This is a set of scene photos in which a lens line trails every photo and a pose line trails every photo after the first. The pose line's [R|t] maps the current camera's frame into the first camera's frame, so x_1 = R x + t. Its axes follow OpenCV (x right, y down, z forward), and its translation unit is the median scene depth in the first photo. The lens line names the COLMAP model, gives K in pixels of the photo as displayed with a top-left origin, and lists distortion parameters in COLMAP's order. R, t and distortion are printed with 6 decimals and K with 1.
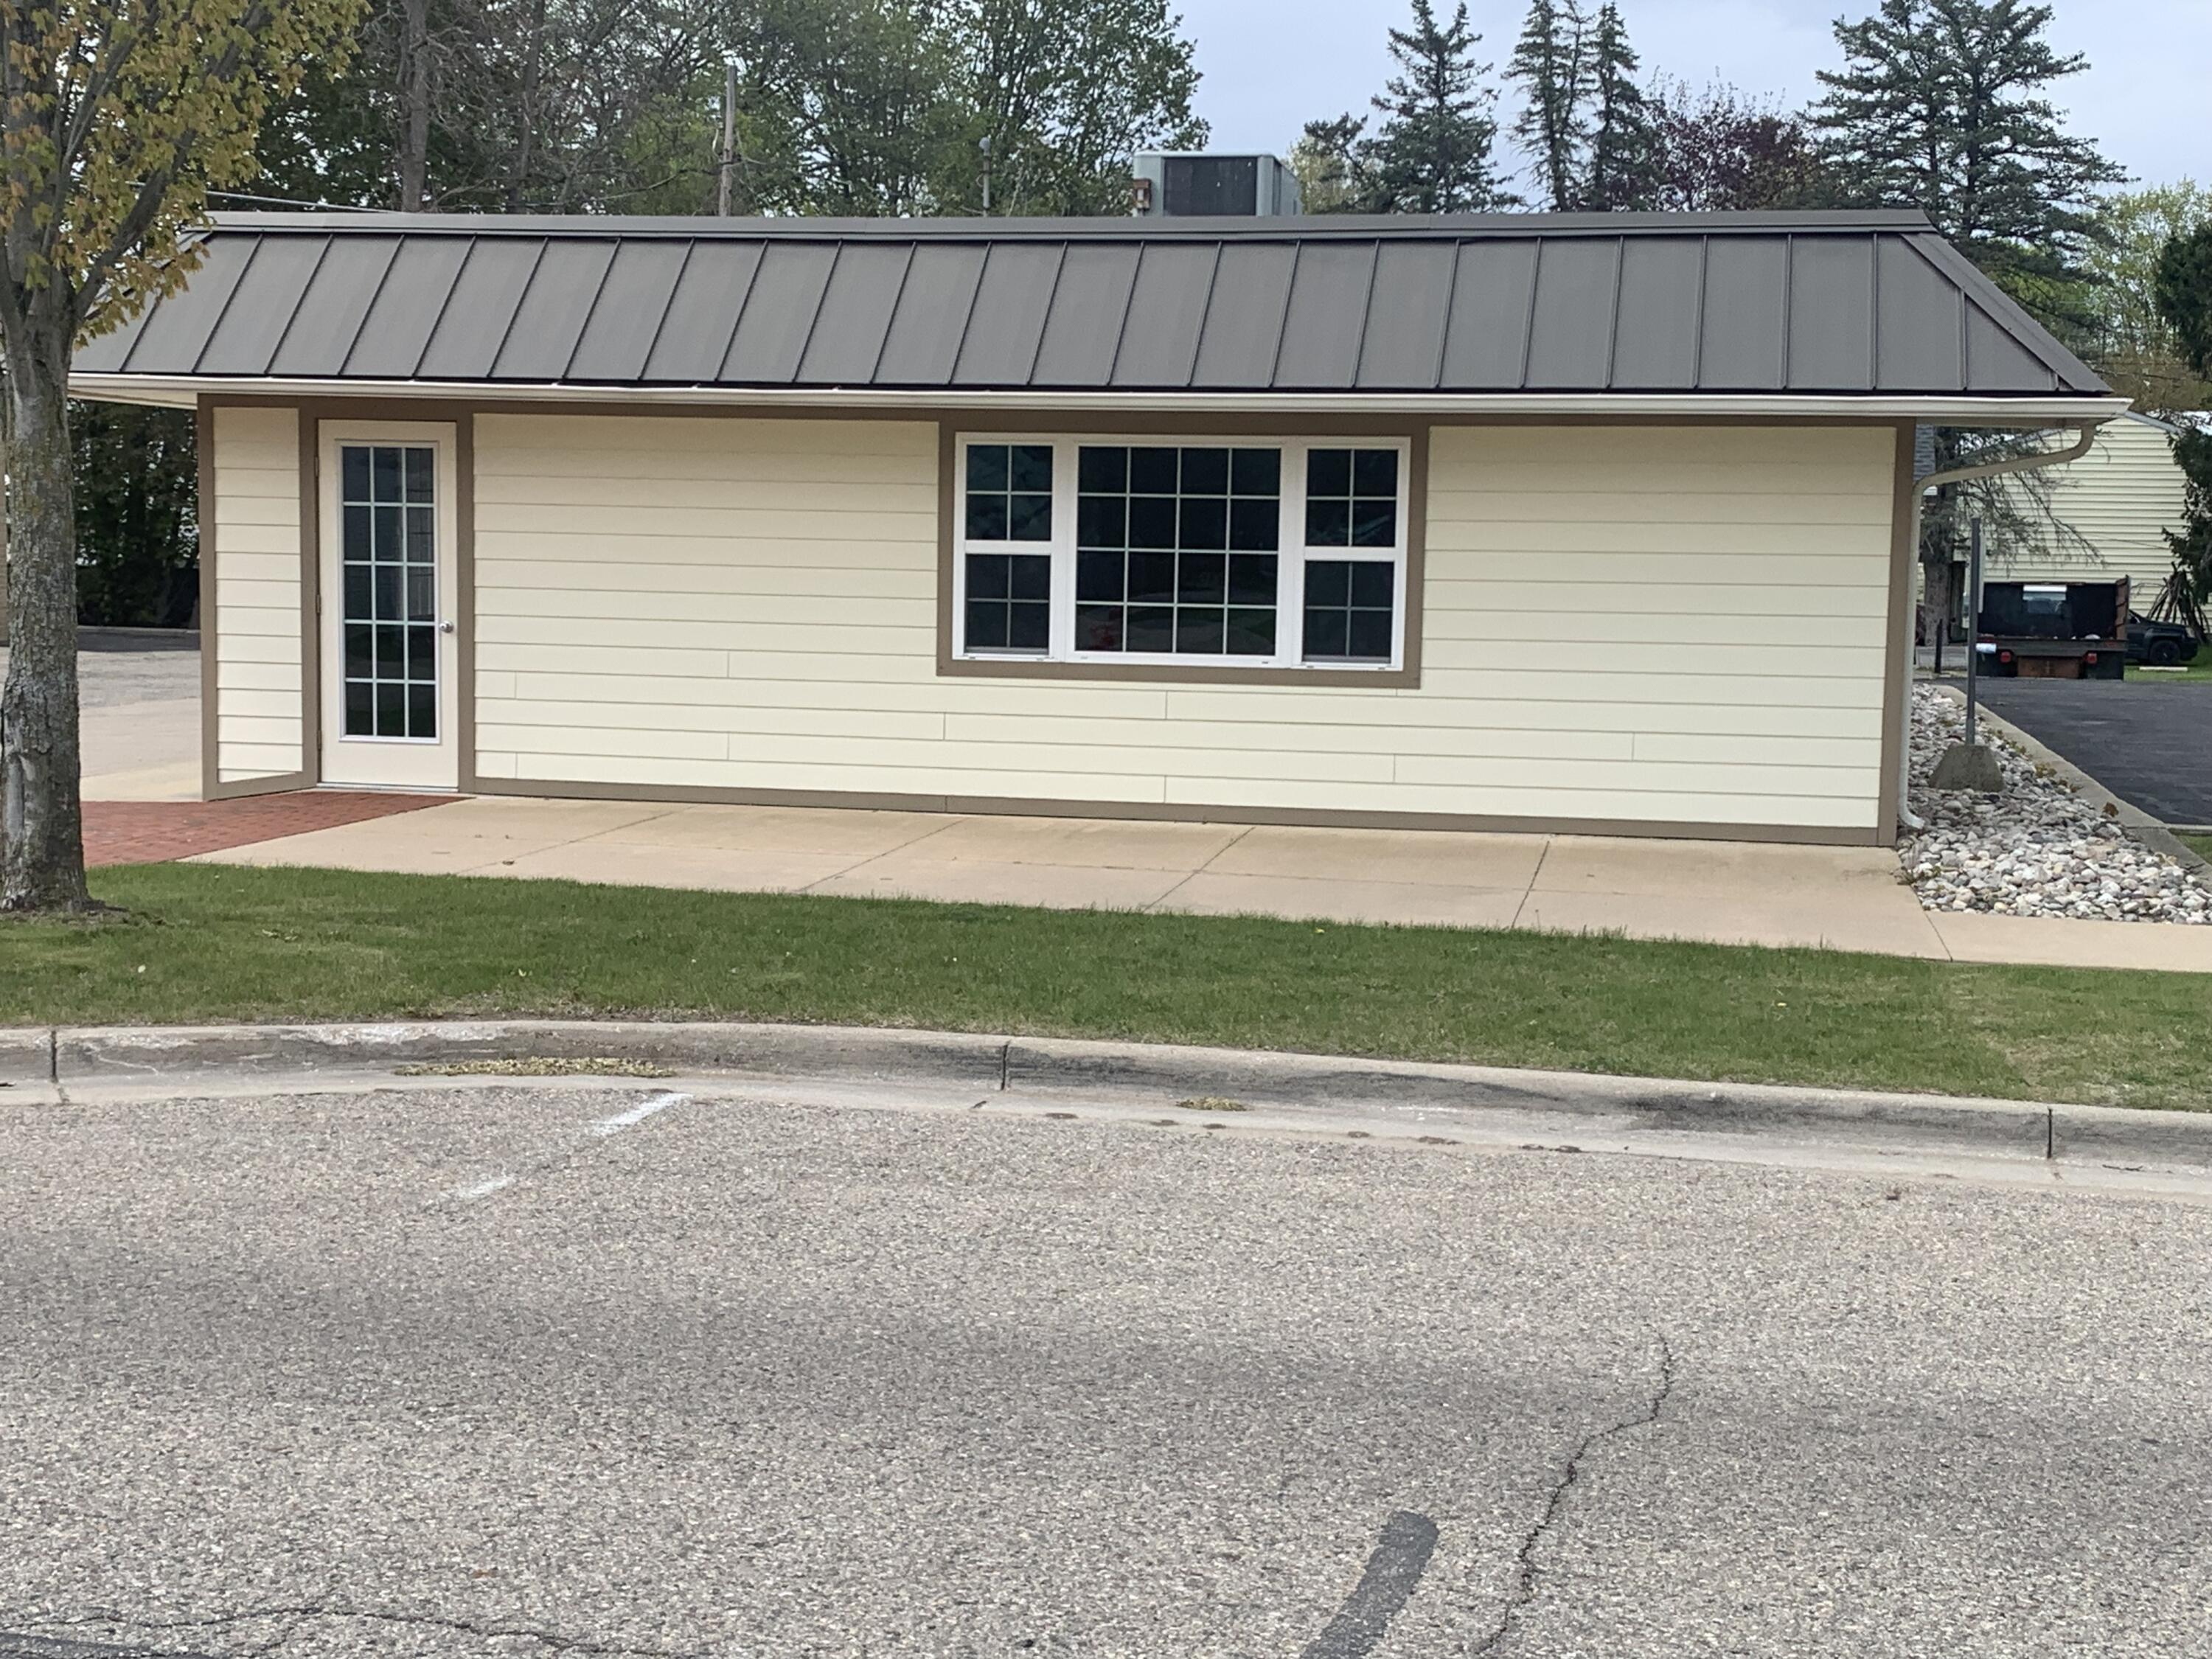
lens RADIAL K [[3137.7, 0, 1100.2], [0, 3137.7, 840.5], [0, 0, 1]] dist [0.149331, 0.000000]
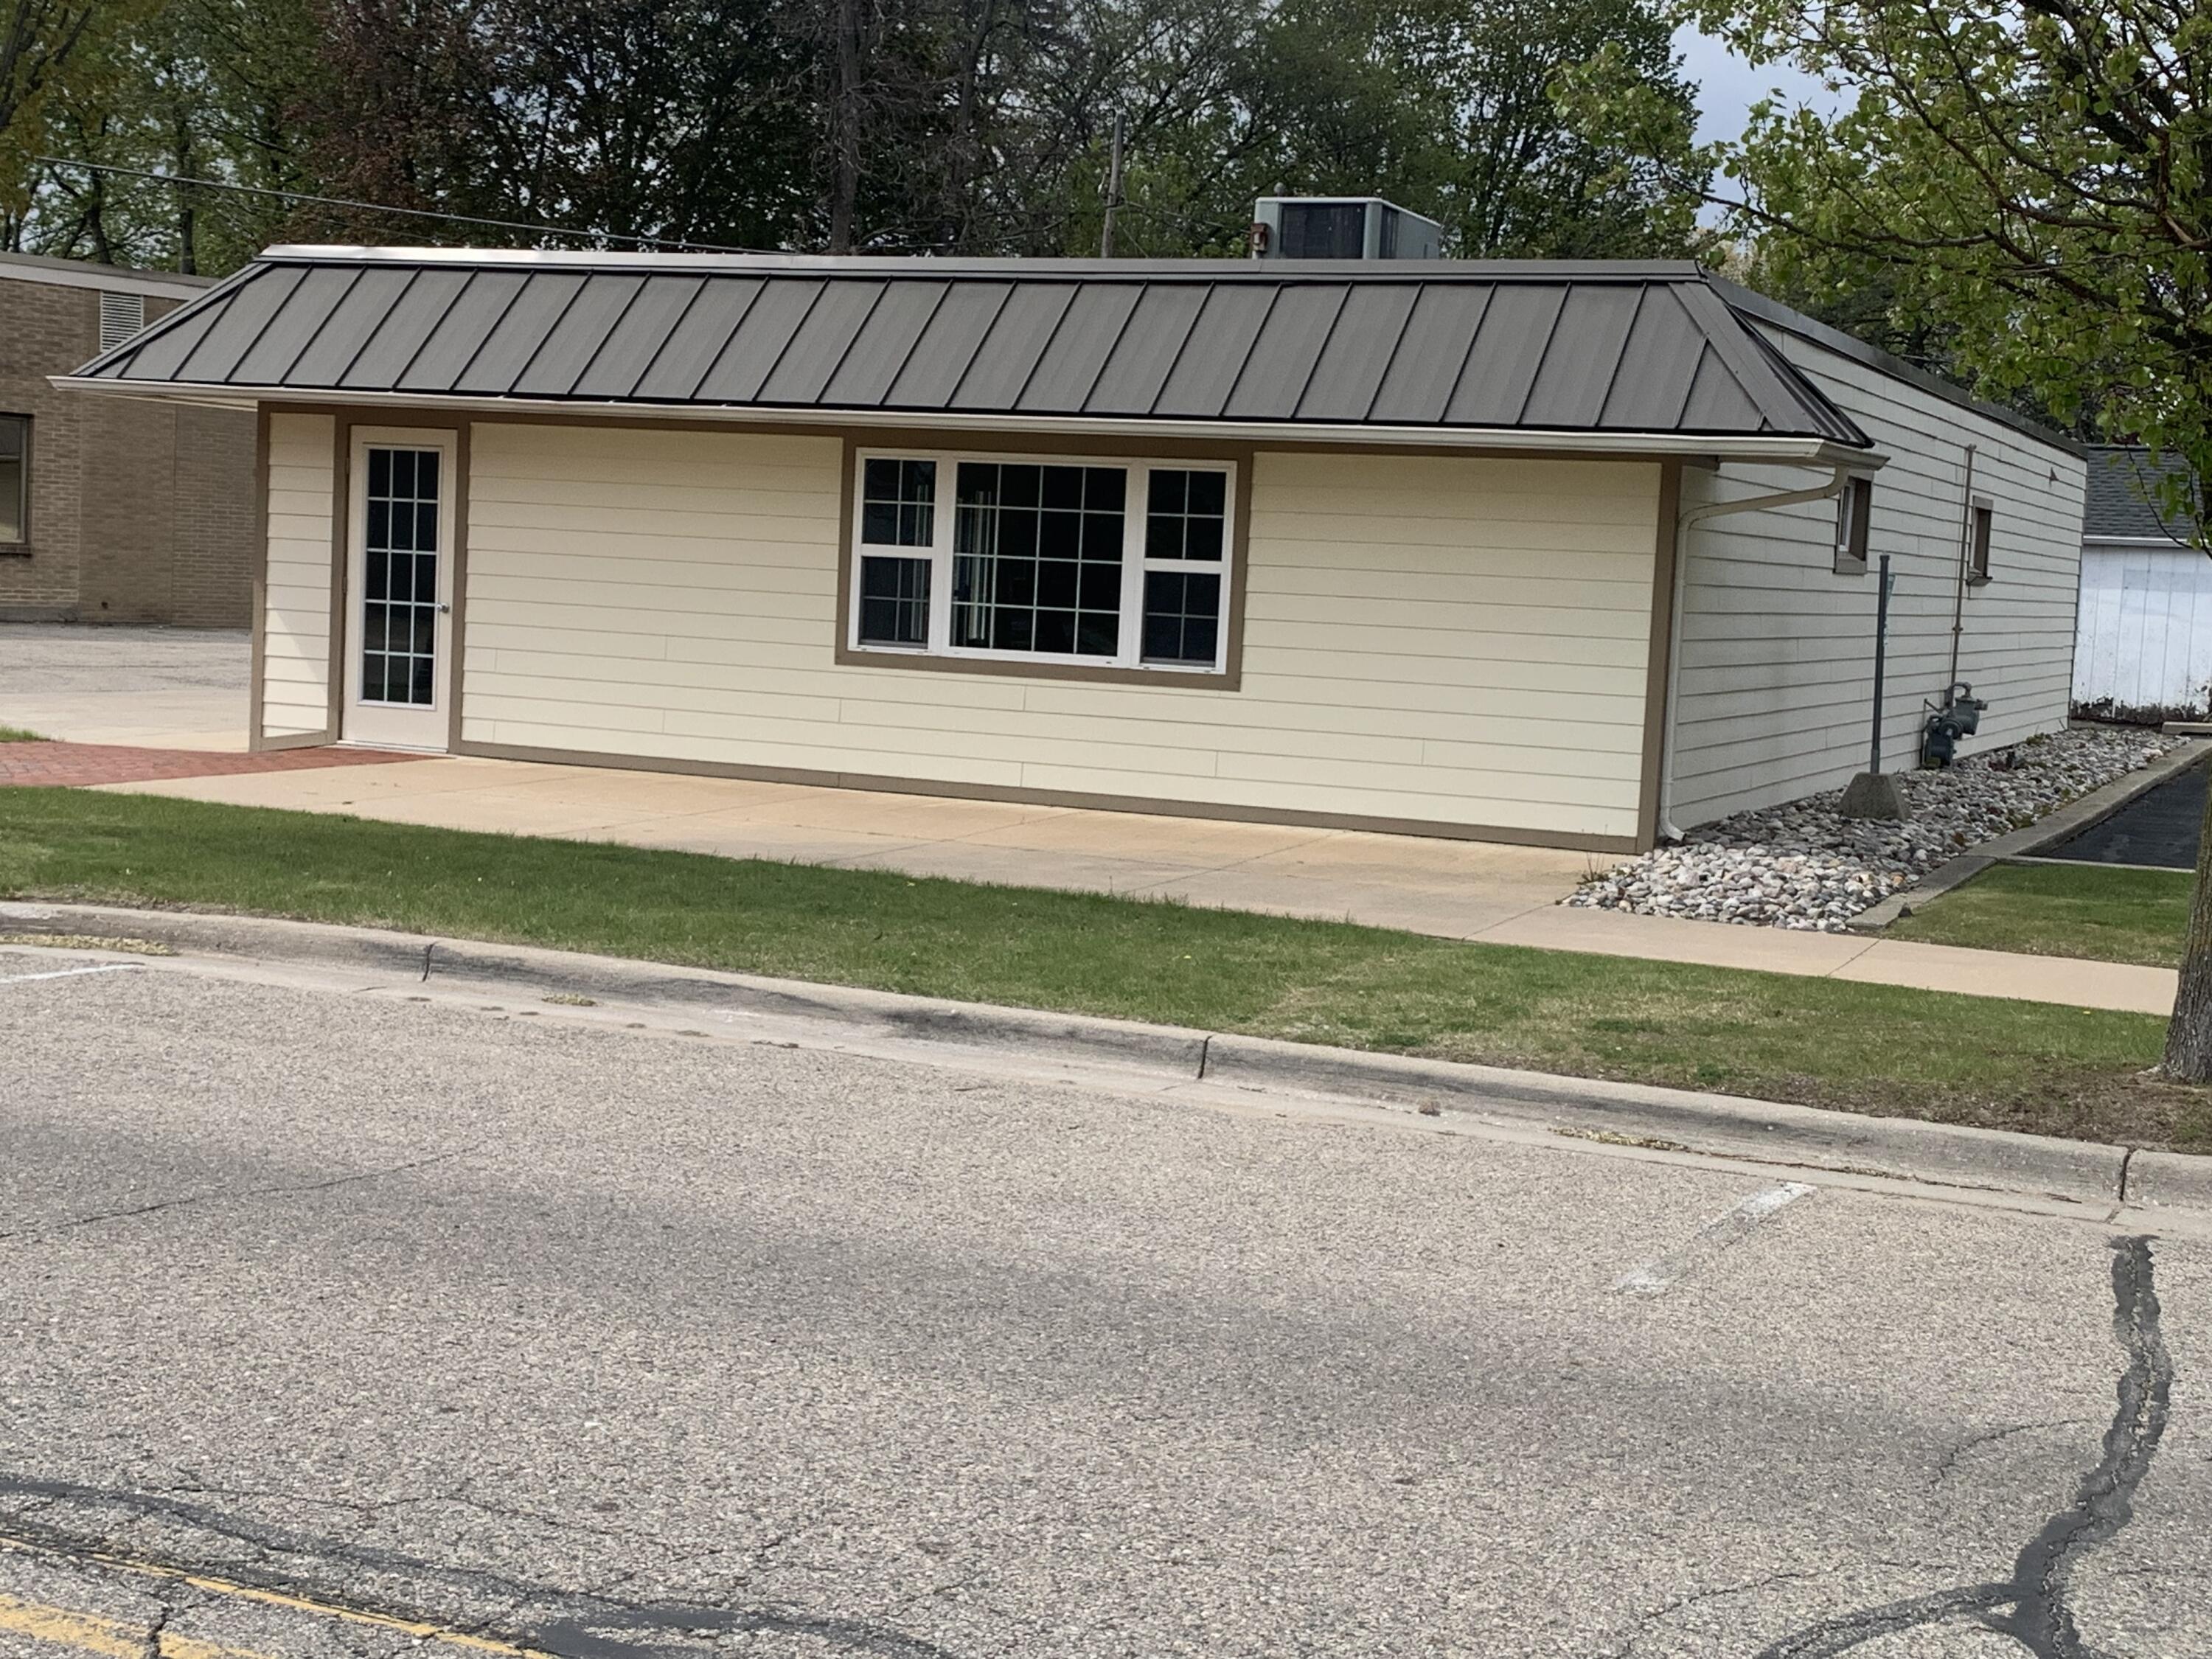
lens RADIAL K [[3137.7, 0, 1111.1], [0, 3137.7, 831.0], [0, 0, 1]] dist [0.149331, 0.000000]
pose [[0.977953, 0.046744, -0.203524, 0.278355], [-0.049787, 0.998711, -0.009855, 0.012804], [0.202801, 0.019770, 0.979020, -0.073295]]
